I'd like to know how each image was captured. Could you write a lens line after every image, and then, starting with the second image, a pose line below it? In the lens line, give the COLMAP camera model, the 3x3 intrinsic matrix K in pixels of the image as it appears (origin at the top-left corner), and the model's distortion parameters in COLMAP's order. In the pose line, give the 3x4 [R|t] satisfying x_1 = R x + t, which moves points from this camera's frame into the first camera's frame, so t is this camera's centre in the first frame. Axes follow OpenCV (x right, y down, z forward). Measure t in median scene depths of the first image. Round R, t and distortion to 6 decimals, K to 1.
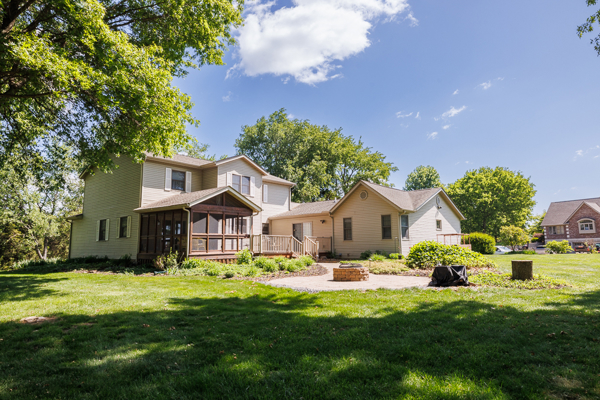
lens RADIAL K [[390.9, 0, 300.0], [0, 390.9, 200.0], [0, 0, 1]] dist [-0.006271, -0.001114]
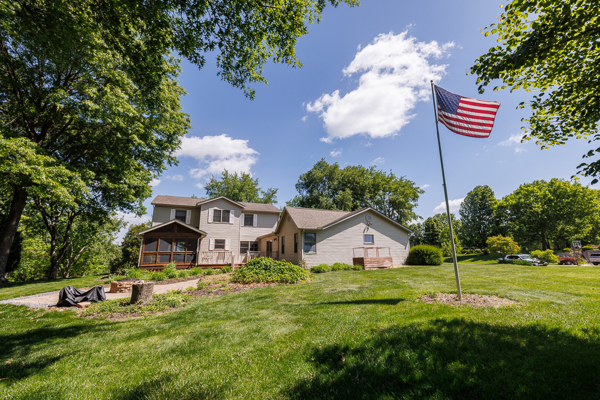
lens RADIAL K [[256.2, 0, 300.0], [0, 256.2, 200.0], [0, 0, 1]] dist [0.001176, 0.000150]
pose [[0.902960, -0.094660, -0.419169, 0.534237], [0.057464, 0.993274, -0.100521, 0.014829], [0.425865, 0.066679, 0.902327, 0.244670]]
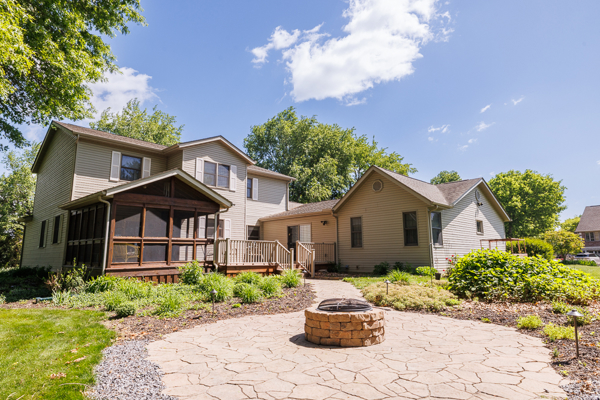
lens RADIAL K [[361.1, 0, 300.0], [0, 361.1, 200.0], [0, 0, 1]] dist [0.002642, 0.000371]
pose [[0.998317, -0.005681, -0.057716, 0.053775], [0.004083, 0.999606, -0.027767, 0.030668], [0.057851, 0.027484, 0.997947, 0.299958]]
